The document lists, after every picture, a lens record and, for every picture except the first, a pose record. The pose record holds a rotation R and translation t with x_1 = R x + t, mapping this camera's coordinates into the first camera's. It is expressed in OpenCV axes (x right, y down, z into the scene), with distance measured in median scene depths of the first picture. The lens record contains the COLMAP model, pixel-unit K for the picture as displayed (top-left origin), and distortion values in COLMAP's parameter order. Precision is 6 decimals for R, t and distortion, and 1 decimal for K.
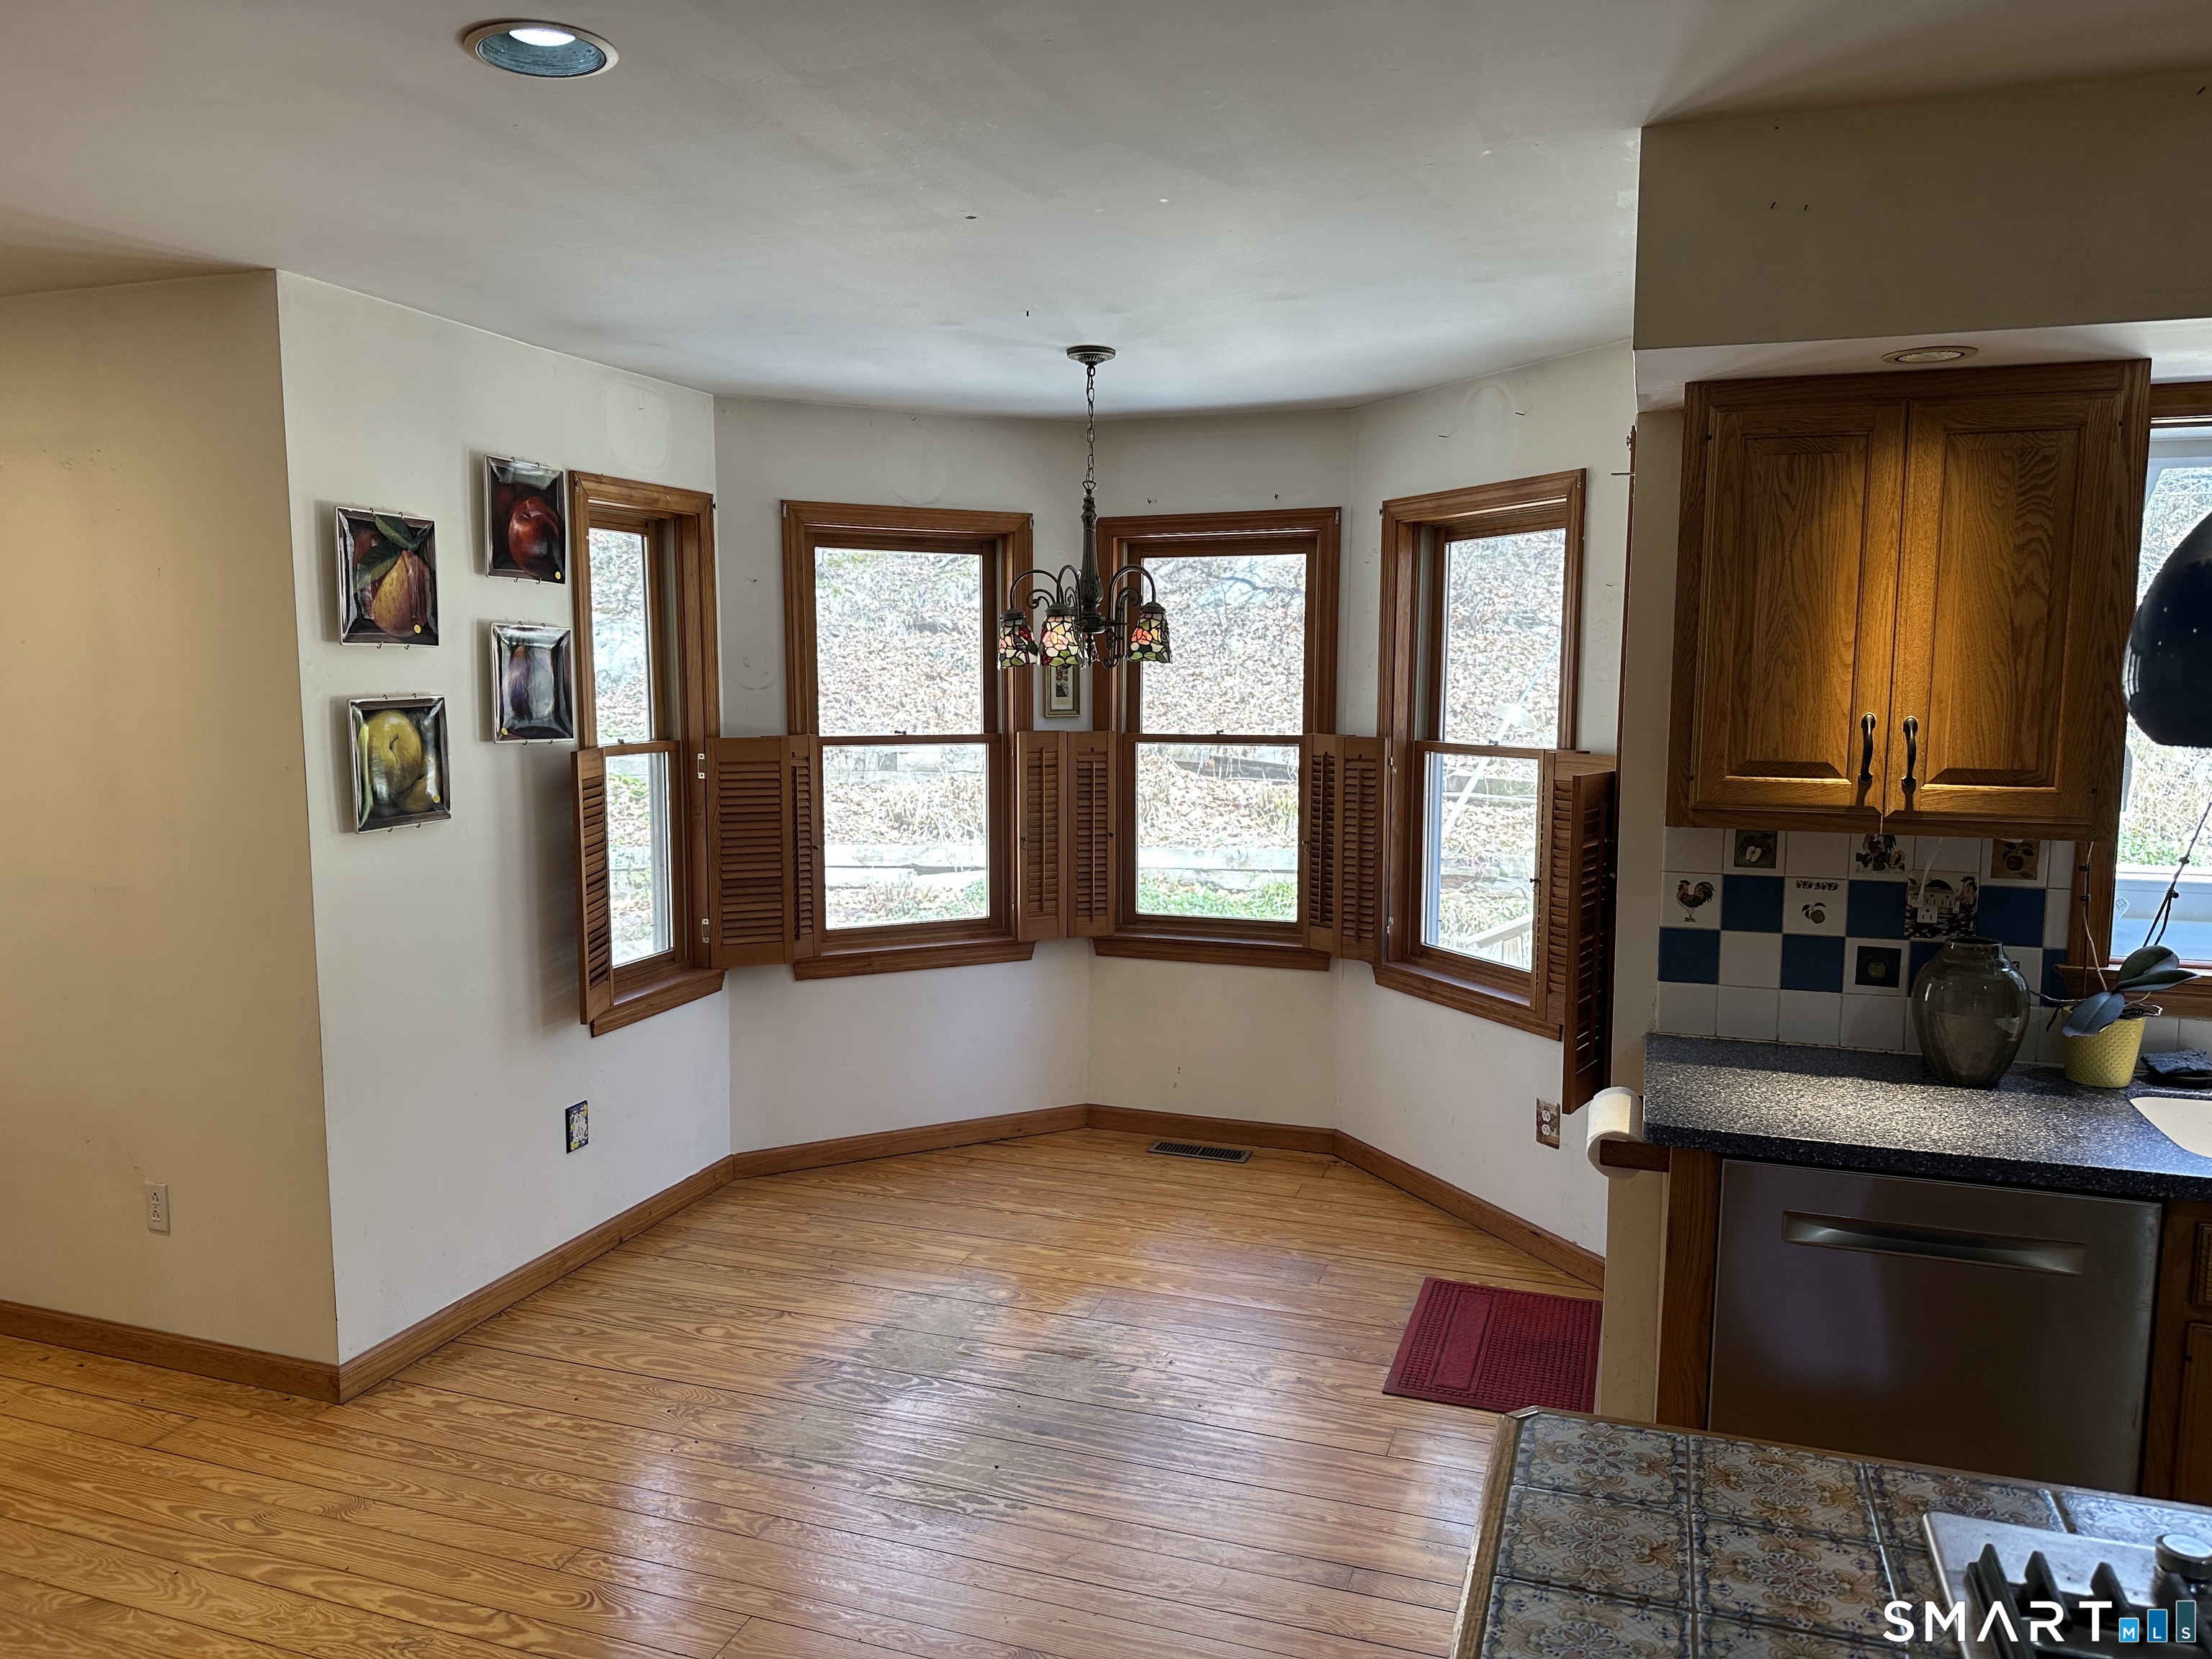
lens RADIAL K [[1548.6, 0, 1107.4], [0, 1548.6, 828.3], [0, 0, 1]] dist [0.058807, -0.073556]
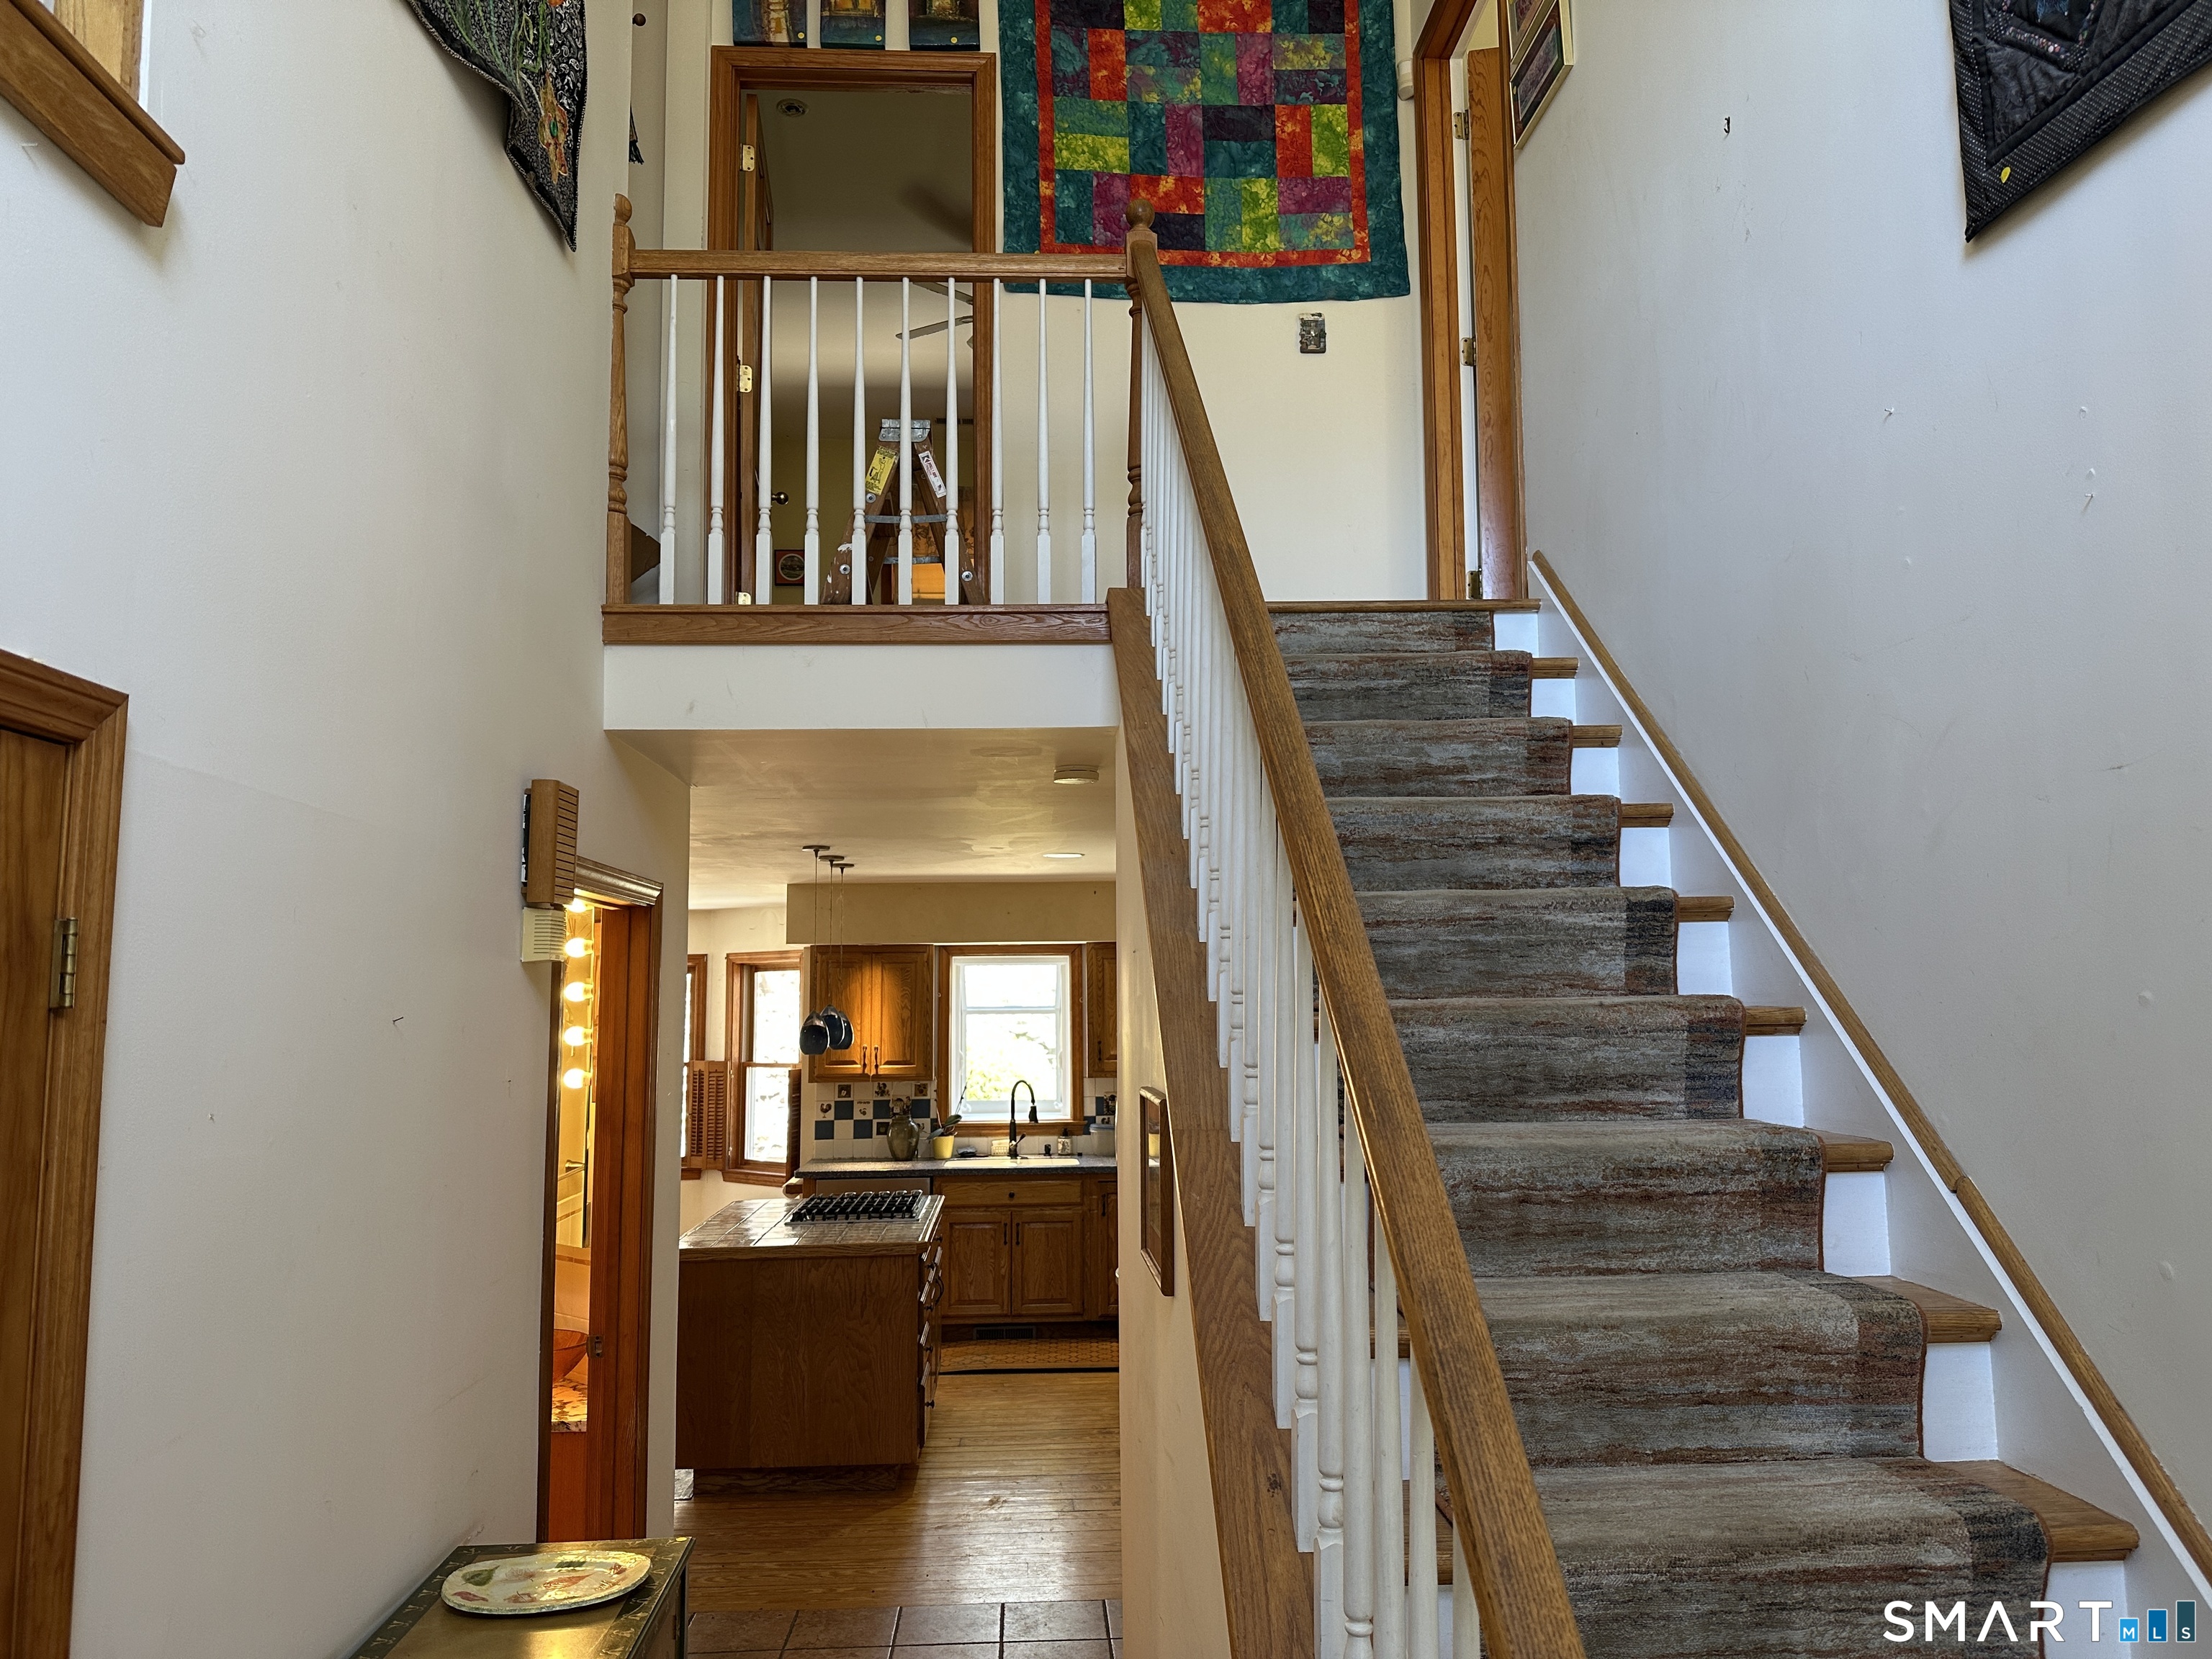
lens RADIAL K [[1548.6, 0, 1106.5], [0, 1548.6, 819.0], [0, 0, 1]] dist [0.058807, -0.073556]
pose [[0.925495, 0.031114, 0.377481, -0.263600], [0.053447, 0.975920, -0.211480, 0.161370], [-0.374971, 0.215899, 0.901546, -2.004027]]
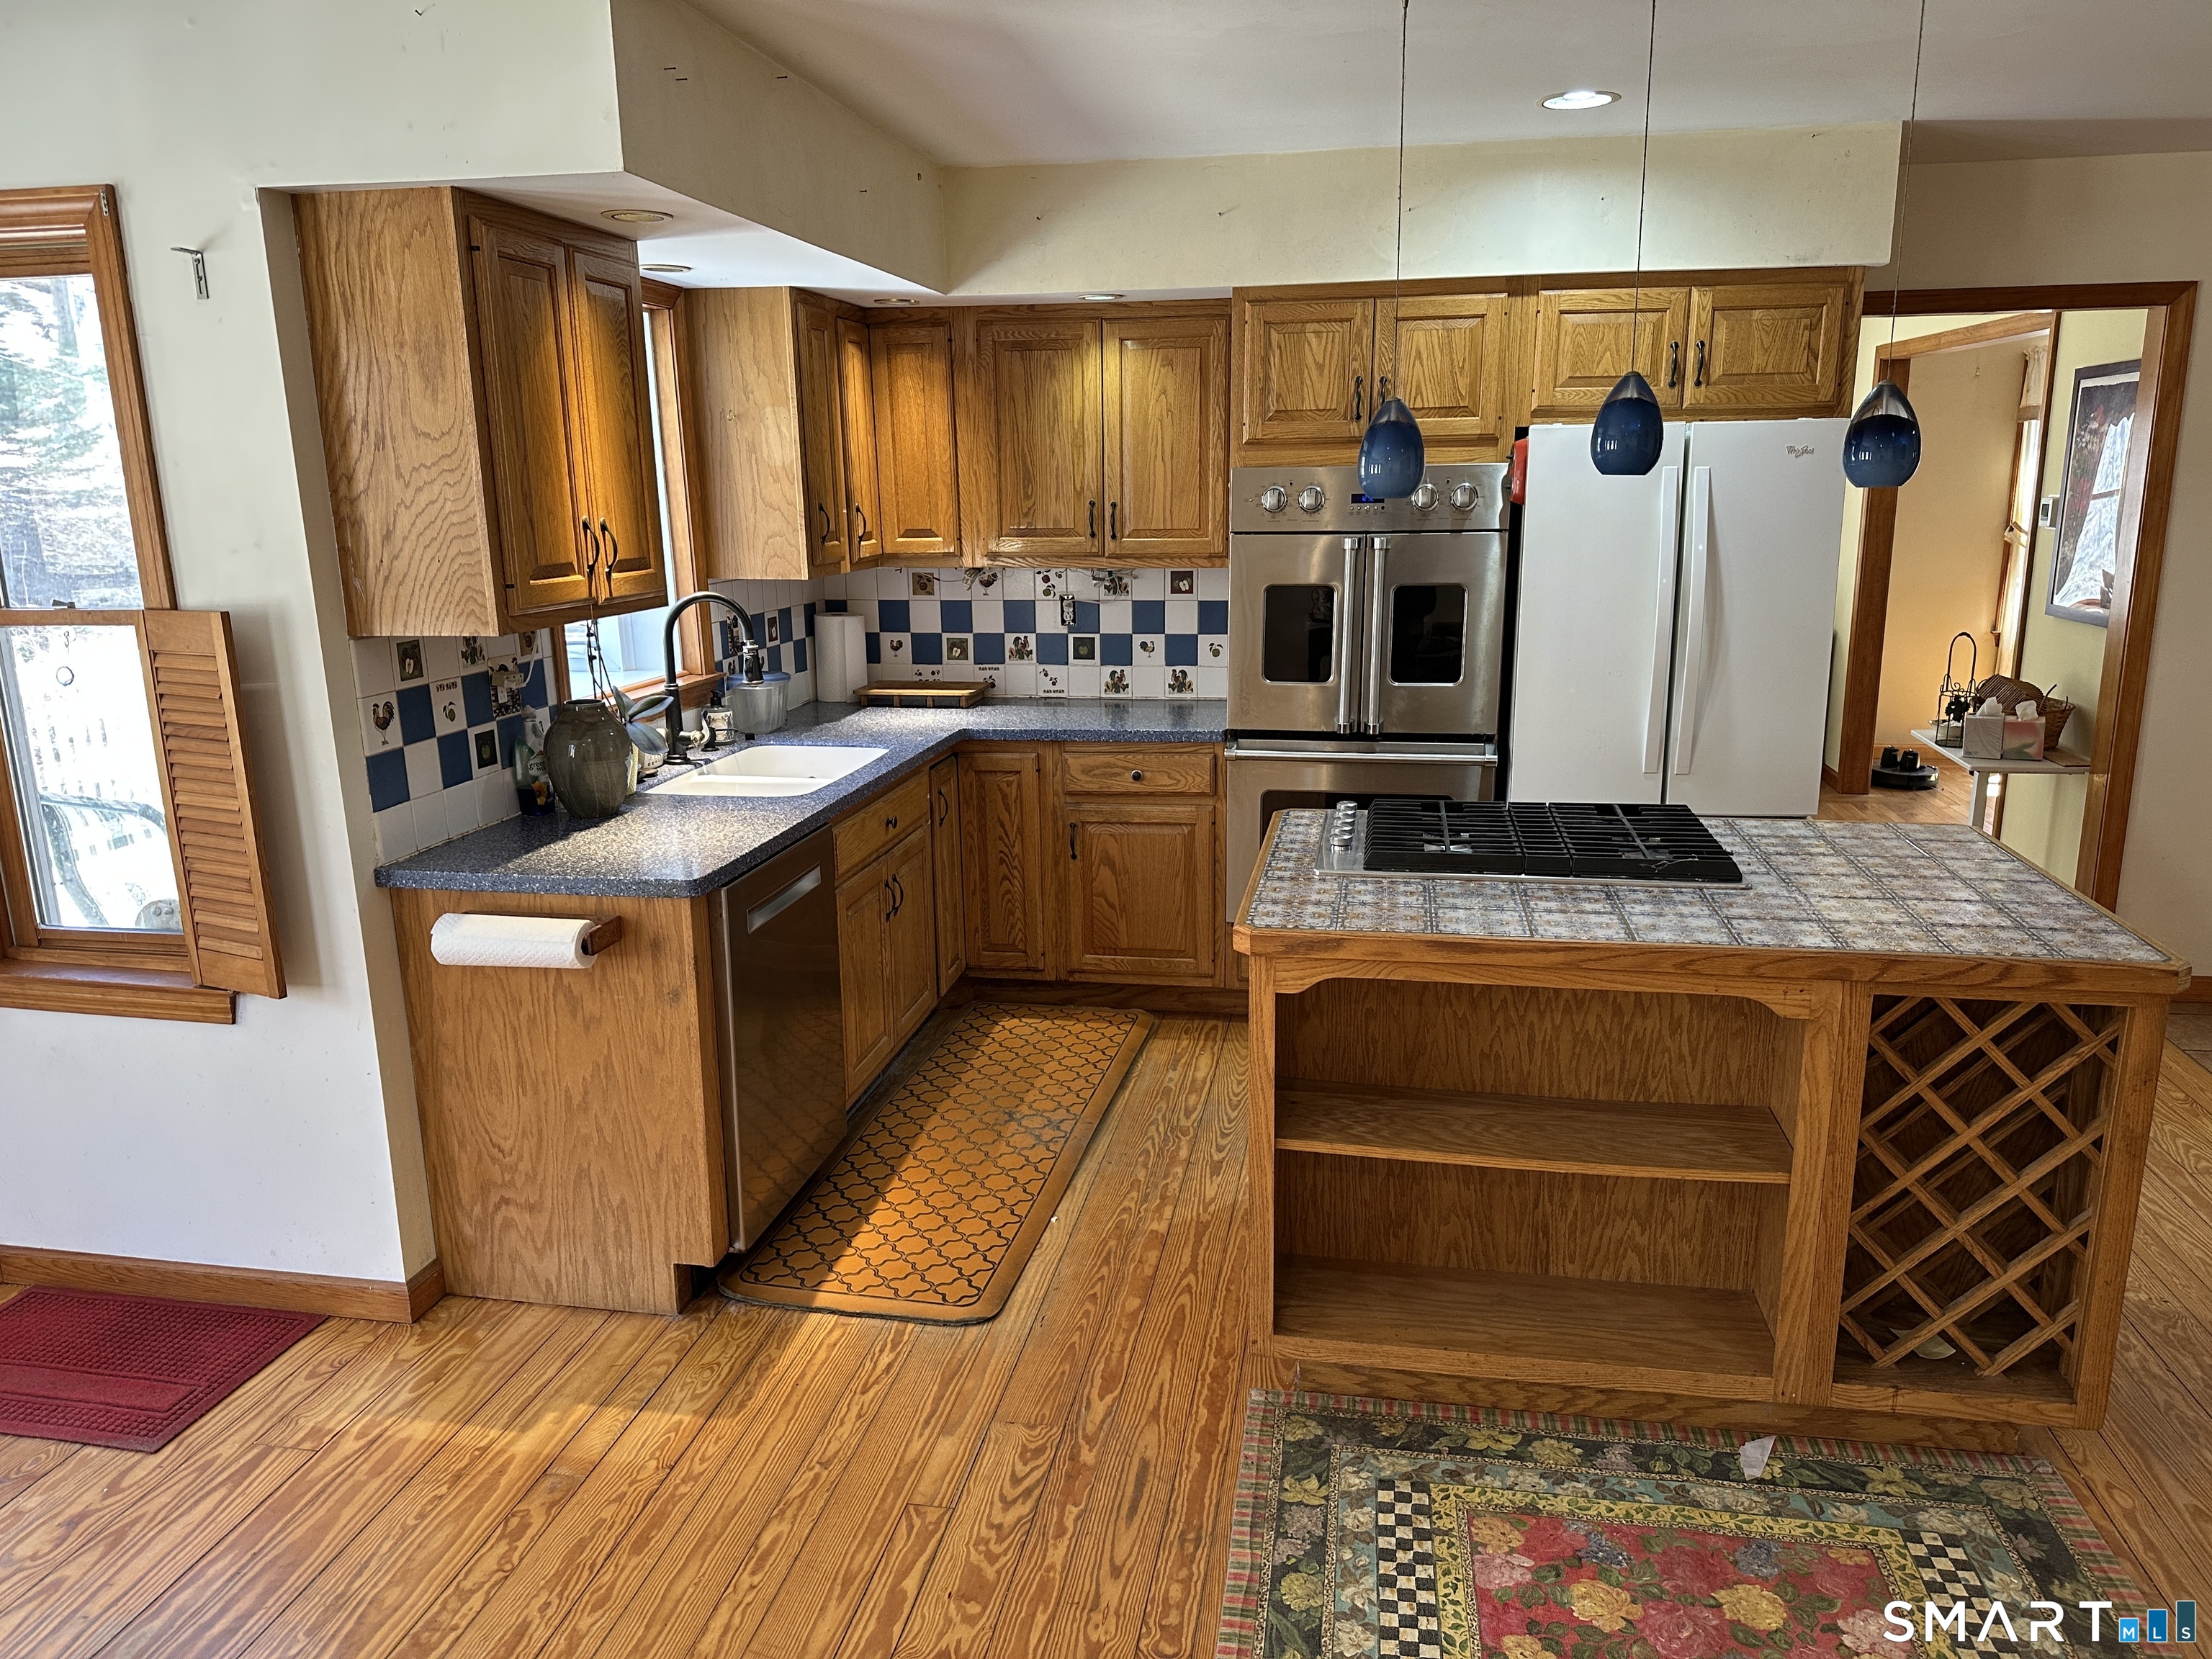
lens RADIAL K [[1548.6, 0, 1117.8], [0, 1548.6, 851.0], [0, 0, 1]] dist [0.058807, -0.073556]
pose [[-0.165251, -0.232153, 0.958539, -0.671439], [0.113707, 0.960935, 0.252337, -0.072698], [-0.979675, 0.150691, -0.132398, 0.704766]]
